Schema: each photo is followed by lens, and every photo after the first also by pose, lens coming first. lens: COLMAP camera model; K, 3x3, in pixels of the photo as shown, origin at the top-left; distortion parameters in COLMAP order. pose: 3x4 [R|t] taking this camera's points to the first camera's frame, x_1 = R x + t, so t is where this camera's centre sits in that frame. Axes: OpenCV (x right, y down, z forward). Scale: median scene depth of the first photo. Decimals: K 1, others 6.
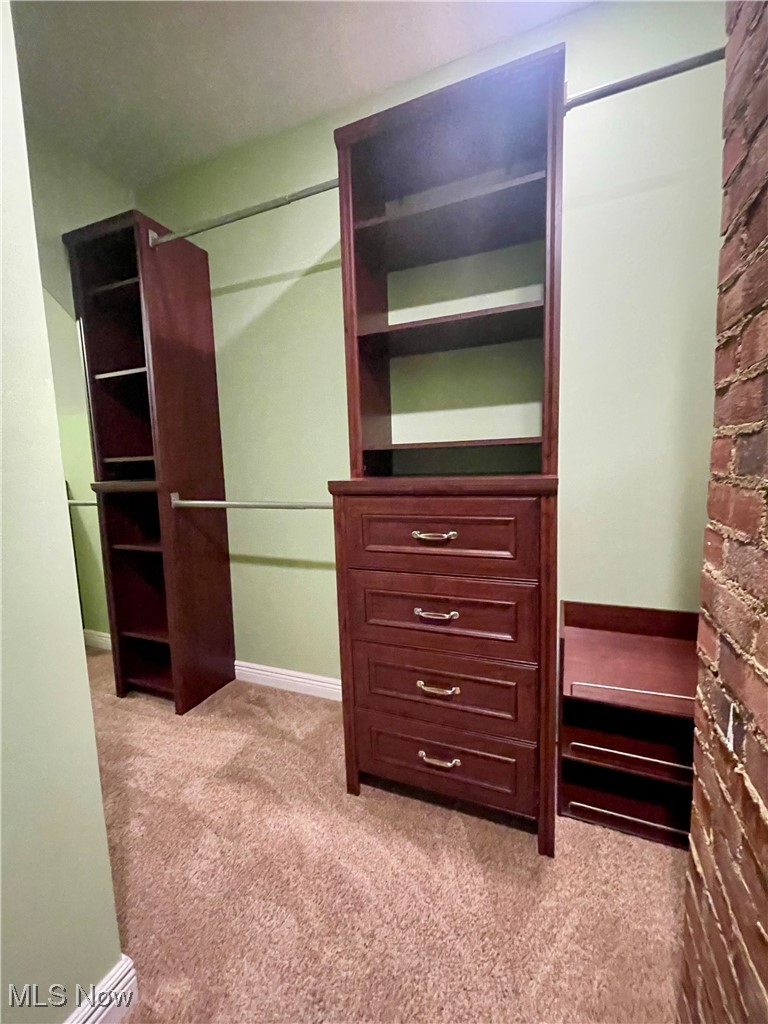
lens RADIAL K [[412.5, 0, 389.4], [0, 412.5, 506.7], [0, 0, 1]] dist [-0.001744, -0.000301]
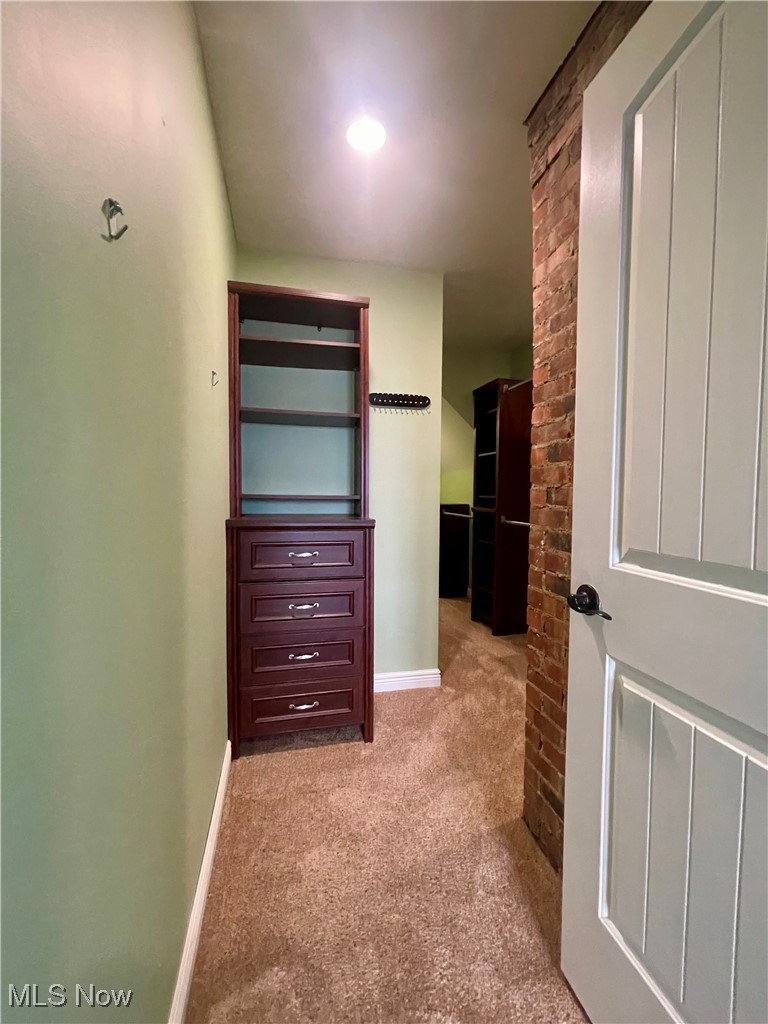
lens RADIAL K [[412.5, 0, 386.9], [0, 412.5, 509.4], [0, 0, 1]] dist [-0.001744, -0.000301]
pose [[0.594412, 0.070173, -0.801093, 0.665801], [-0.113138, 0.993575, 0.003086, -0.006844], [0.796162, 0.088800, 0.598531, -0.549119]]
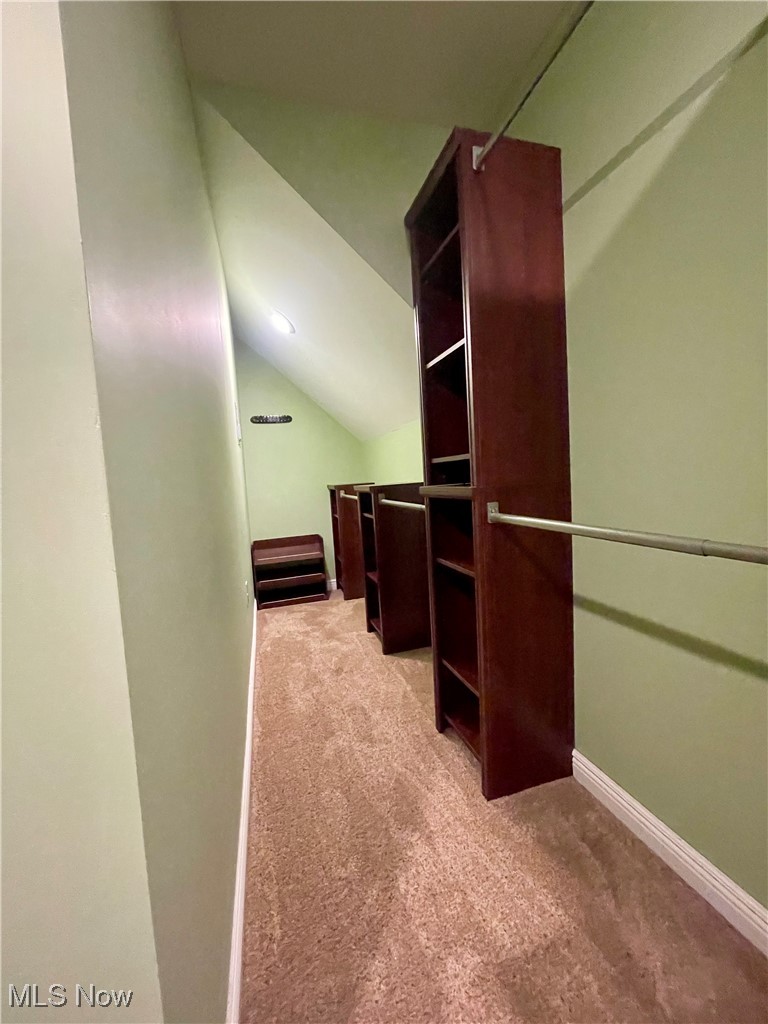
lens RADIAL K [[412.5, 0, 380.0], [0, 412.5, 505.2], [0, 0, 1]] dist [-0.001744, -0.000301]
pose [[0.613318, 0.049262, -0.788298, -0.064675], [-0.047774, 0.998539, 0.025231, -0.037593], [0.788390, 0.022185, 0.614776, 0.388376]]
